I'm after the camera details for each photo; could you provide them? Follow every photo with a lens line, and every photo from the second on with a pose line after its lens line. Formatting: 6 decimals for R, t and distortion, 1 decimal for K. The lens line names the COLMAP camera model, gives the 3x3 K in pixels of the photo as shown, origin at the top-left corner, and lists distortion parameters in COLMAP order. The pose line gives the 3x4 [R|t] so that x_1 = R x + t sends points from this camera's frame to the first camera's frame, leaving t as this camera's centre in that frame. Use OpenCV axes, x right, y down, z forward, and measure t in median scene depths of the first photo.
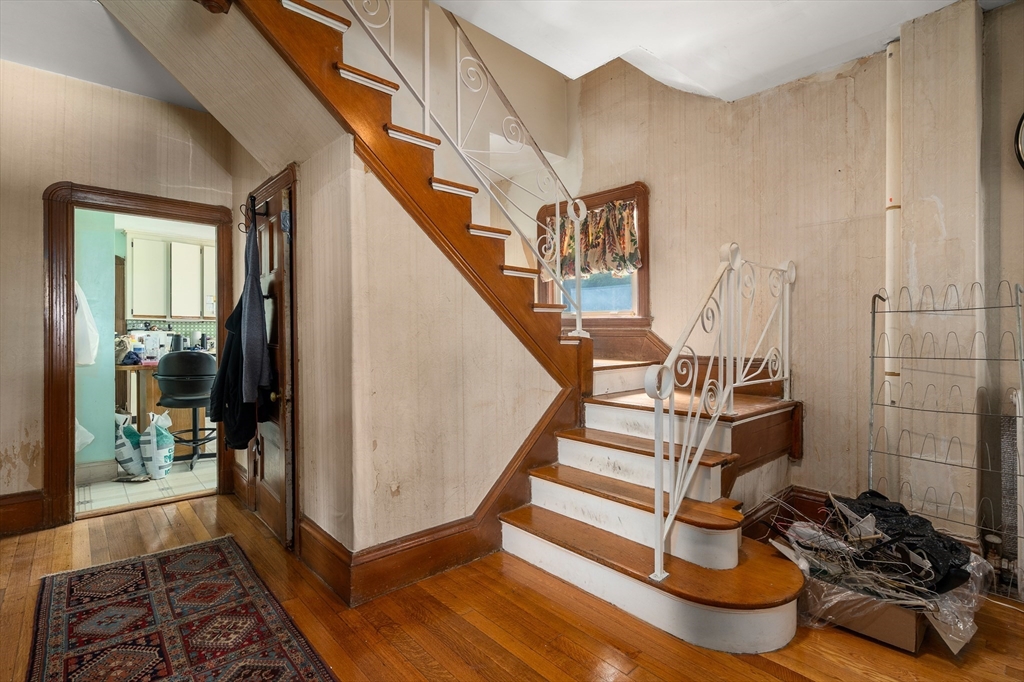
lens RADIAL K [[485.9, 0, 512.3], [0, 485.9, 338.0], [0, 0, 1]] dist [-0.022585, 0.000047]
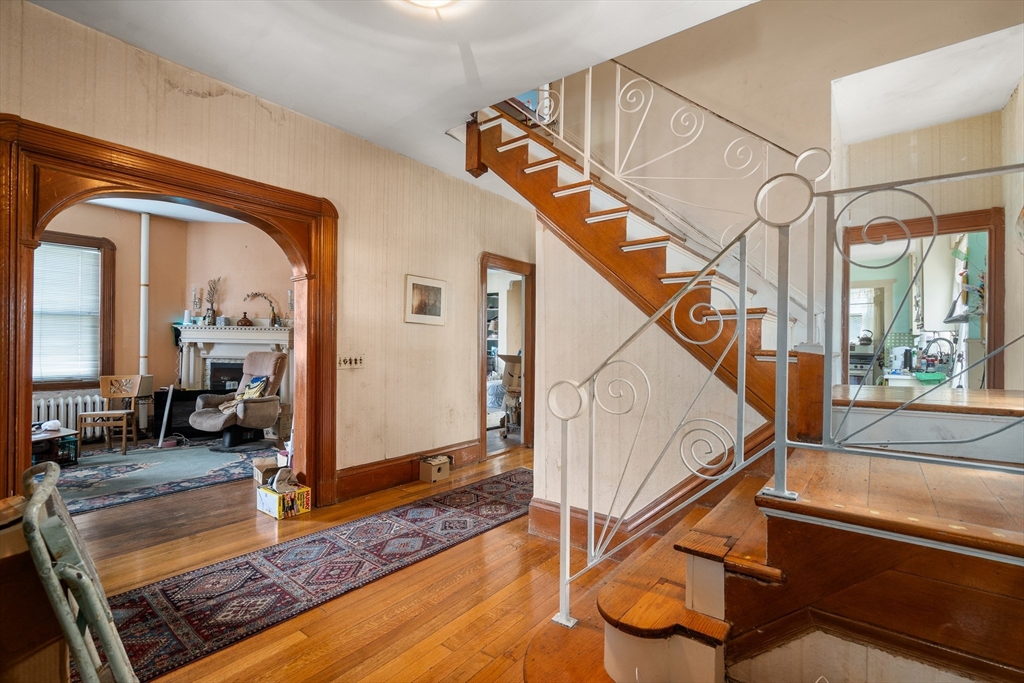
lens RADIAL K [[485.9, 0, 512.4], [0, 485.9, 341.7], [0, 0, 1]] dist [-0.022585, 0.000047]
pose [[0.124614, -0.001483, -0.992204, 1.184617], [-0.018845, 0.999815, -0.003861, -0.013440], [0.992026, 0.019179, 0.124563, 0.805538]]
